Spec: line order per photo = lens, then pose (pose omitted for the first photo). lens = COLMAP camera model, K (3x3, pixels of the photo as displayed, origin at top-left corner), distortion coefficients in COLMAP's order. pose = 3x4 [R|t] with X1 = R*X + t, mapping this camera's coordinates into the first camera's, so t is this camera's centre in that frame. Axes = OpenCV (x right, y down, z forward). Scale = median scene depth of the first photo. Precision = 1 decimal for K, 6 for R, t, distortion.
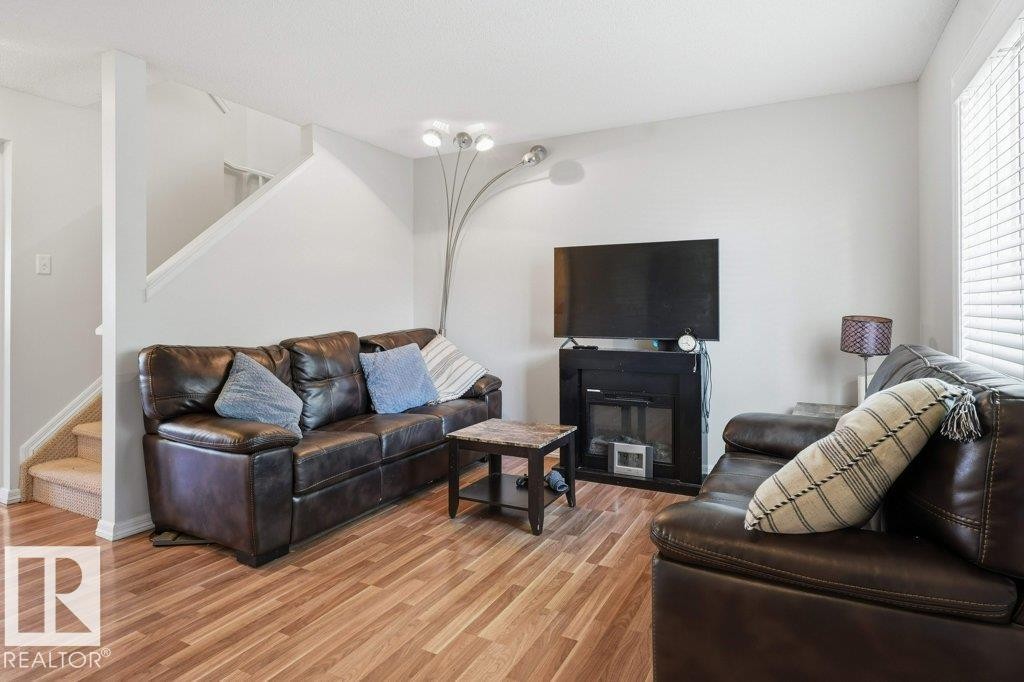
lens RADIAL K [[566.4, 0, 512.5], [0, 566.4, 313.1], [0, 0, 1]] dist [-0.001708, -0.000194]
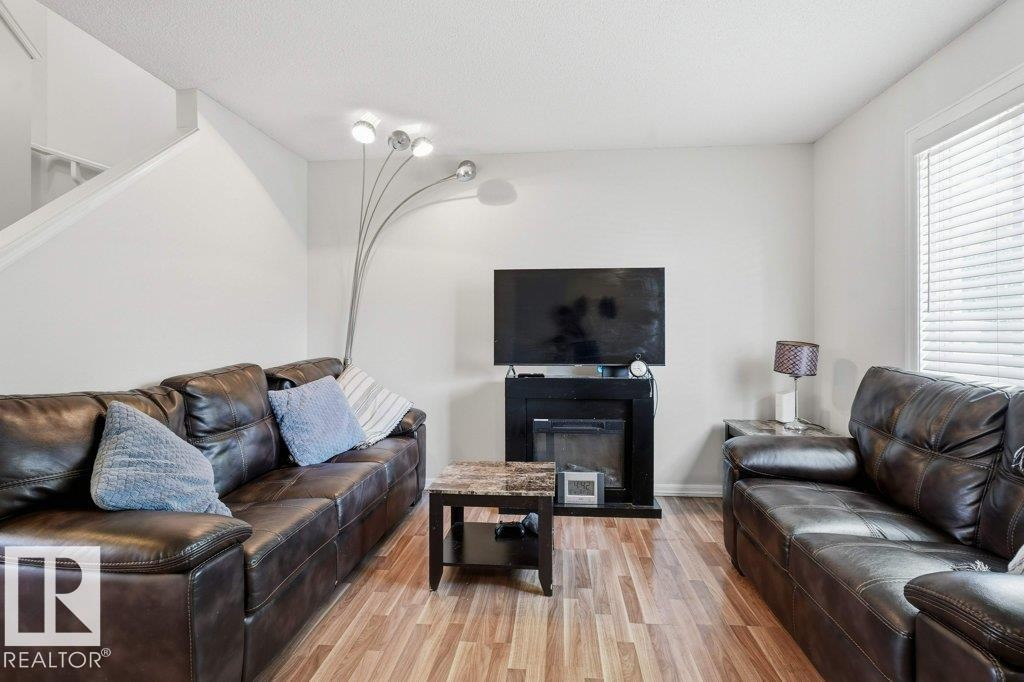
lens RADIAL K [[490.8, 0, 512.0], [0, 490.8, 341.0], [0, 0, 1]] dist [-0.021804, 0.012561]
pose [[0.925706, -0.003888, 0.378223, -0.222166], [0.002642, 0.999989, 0.003812, -0.000548], [-0.378234, -0.002529, 0.925707, 0.253459]]
